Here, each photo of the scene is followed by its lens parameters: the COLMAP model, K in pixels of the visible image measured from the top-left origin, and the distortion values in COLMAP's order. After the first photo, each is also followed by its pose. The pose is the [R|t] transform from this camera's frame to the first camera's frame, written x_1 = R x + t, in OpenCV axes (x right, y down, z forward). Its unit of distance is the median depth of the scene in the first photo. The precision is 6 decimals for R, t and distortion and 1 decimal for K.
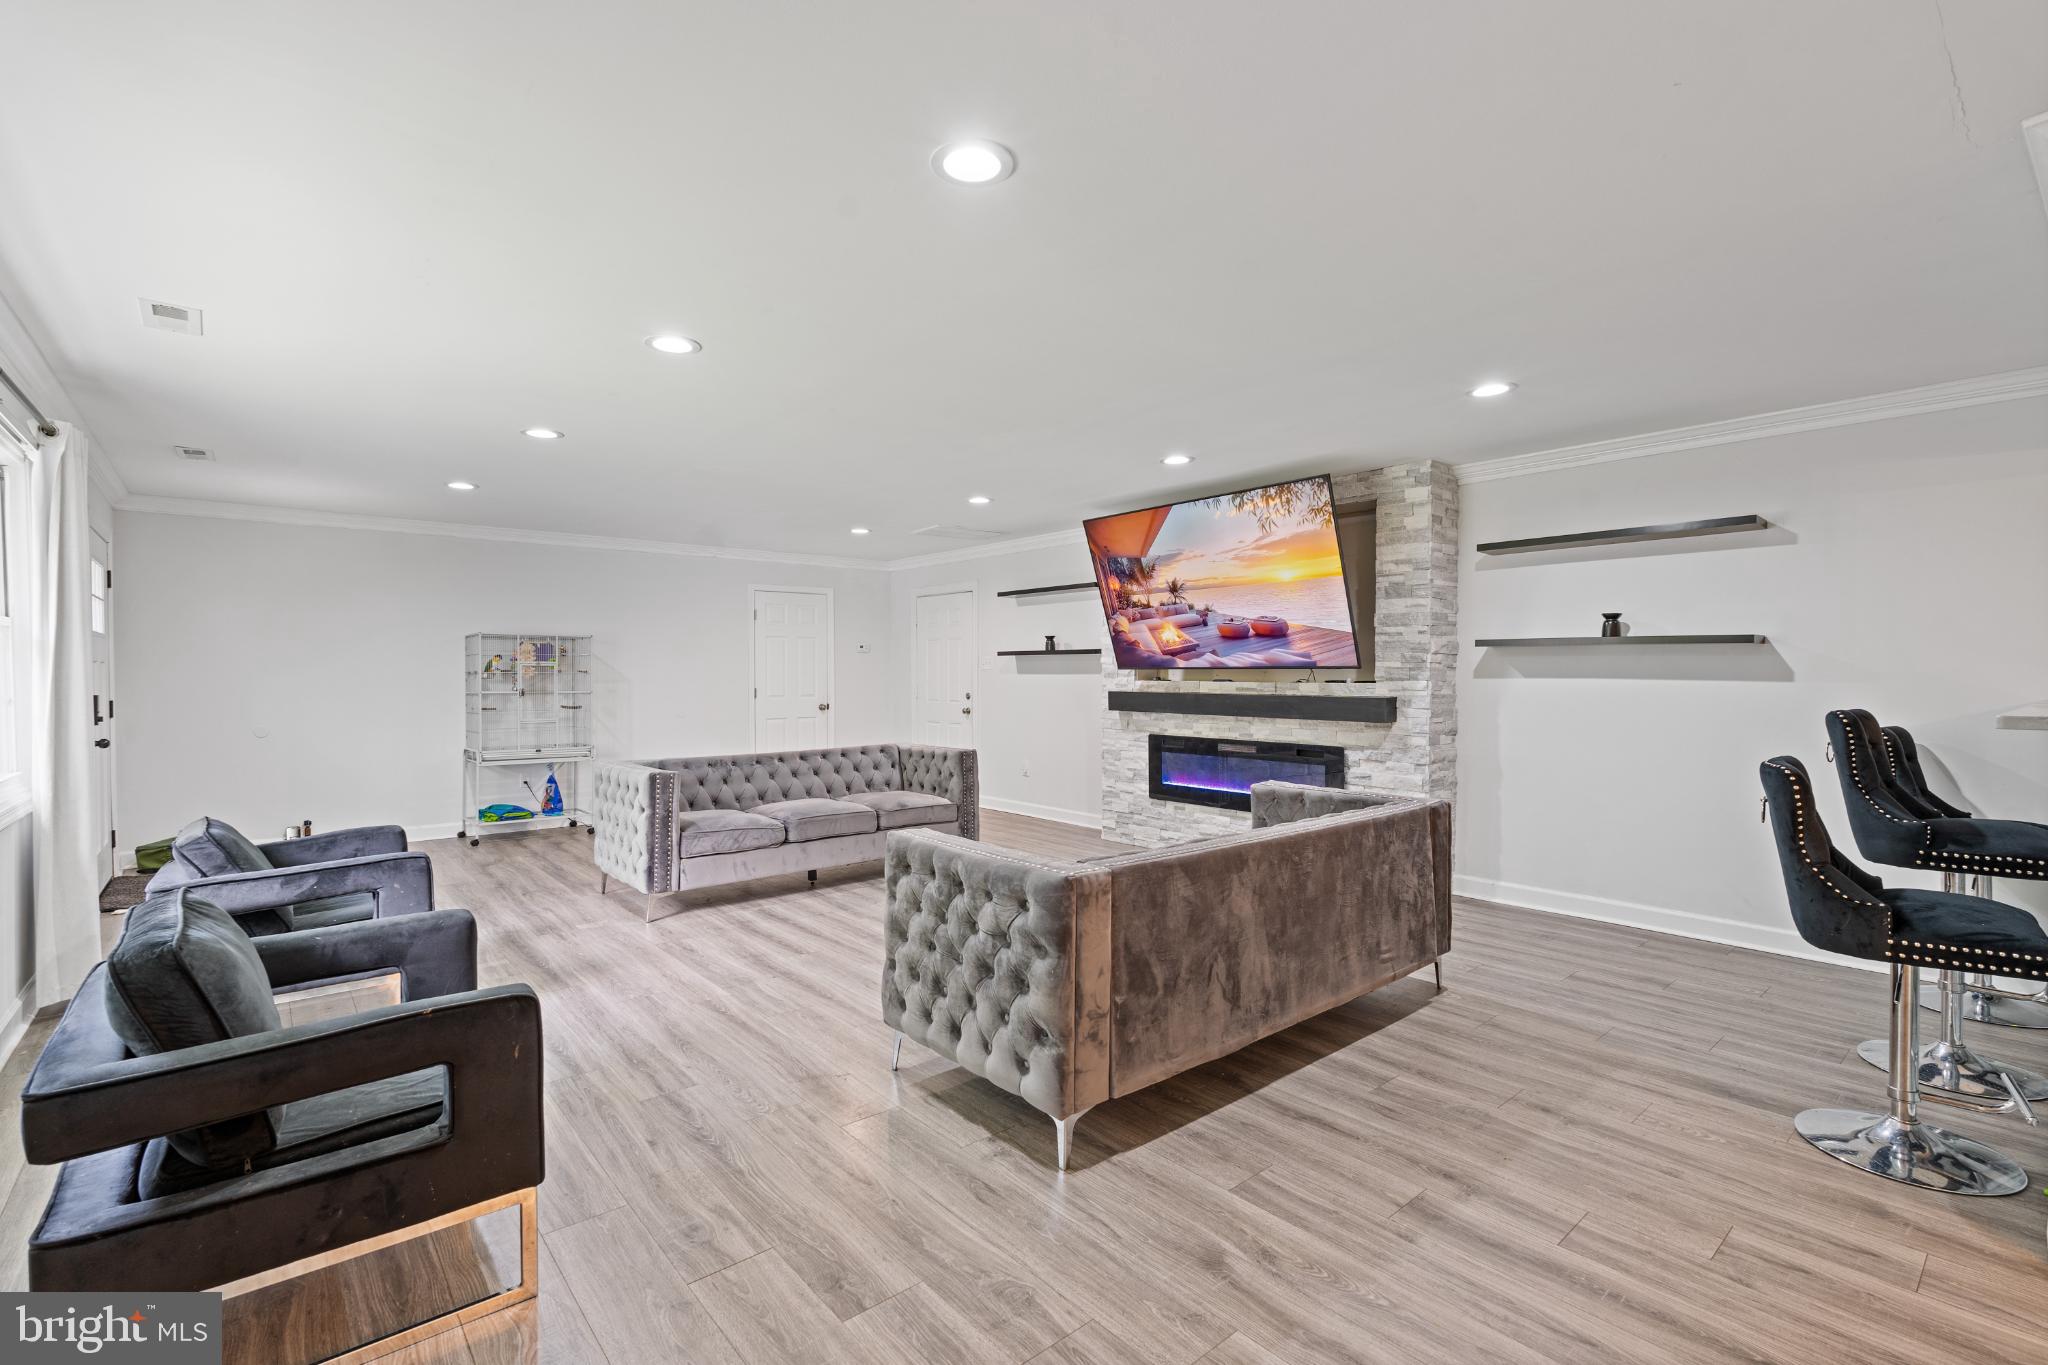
lens RADIAL K [[926.9, 0, 1024.3], [0, 926.9, 678.7], [0, 0, 1]] dist [-0.009428, -0.000197]
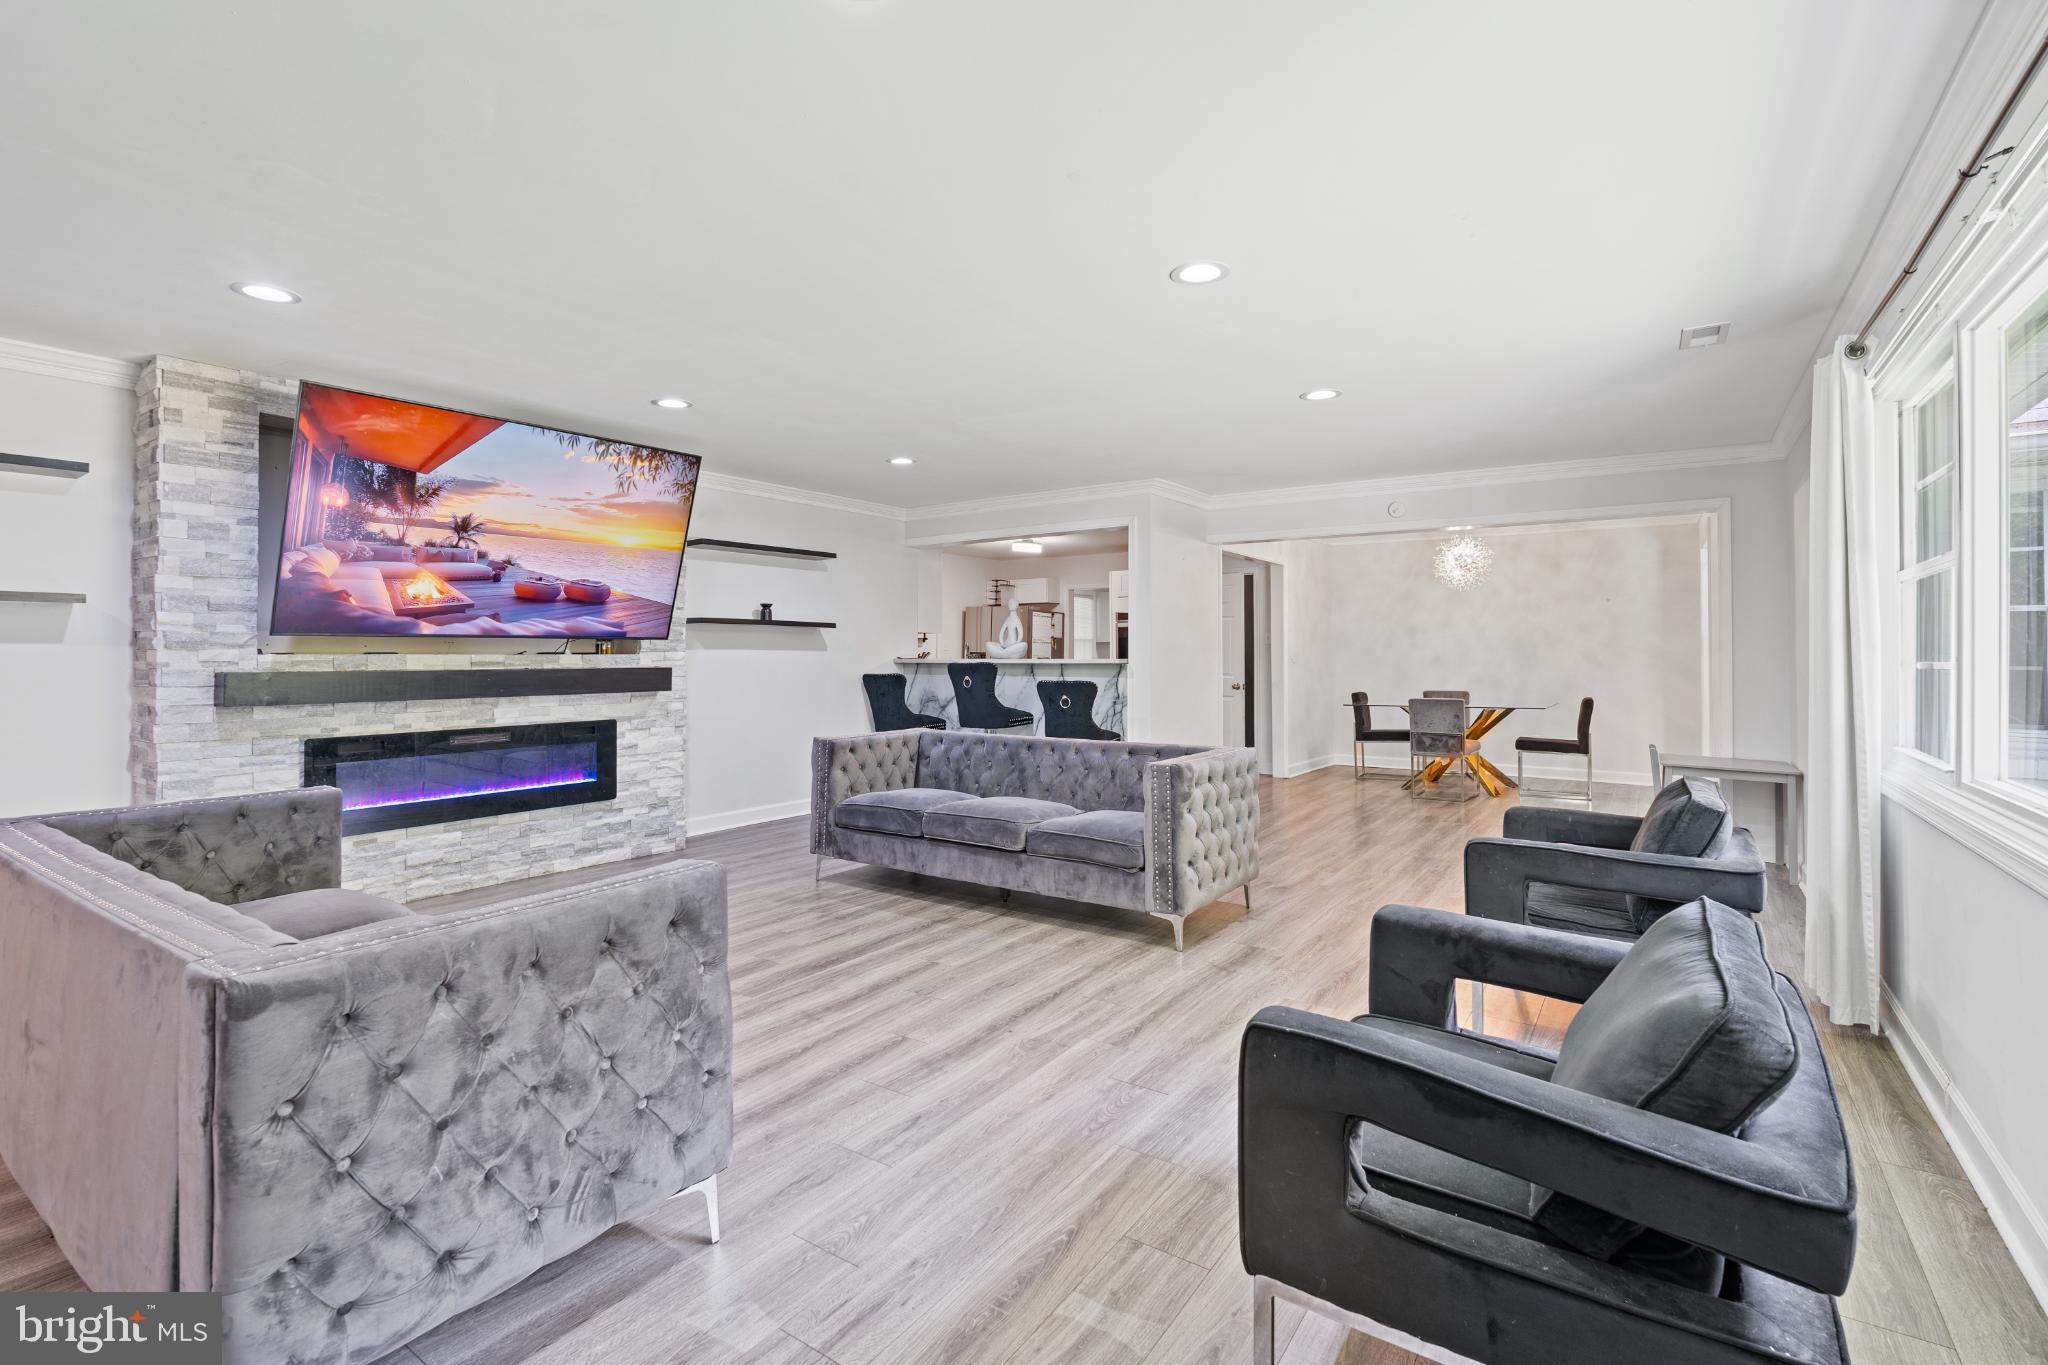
lens RADIAL K [[926.9, 0, 1027.0], [0, 926.9, 643.0], [0, 0, 1]] dist [-0.009428, -0.000197]
pose [[-0.256246, 0.008369, 0.966575, -0.686356], [0.005134, 0.999960, -0.007297, 0.001917], [-0.966598, 0.003093, -0.256279, 0.792418]]
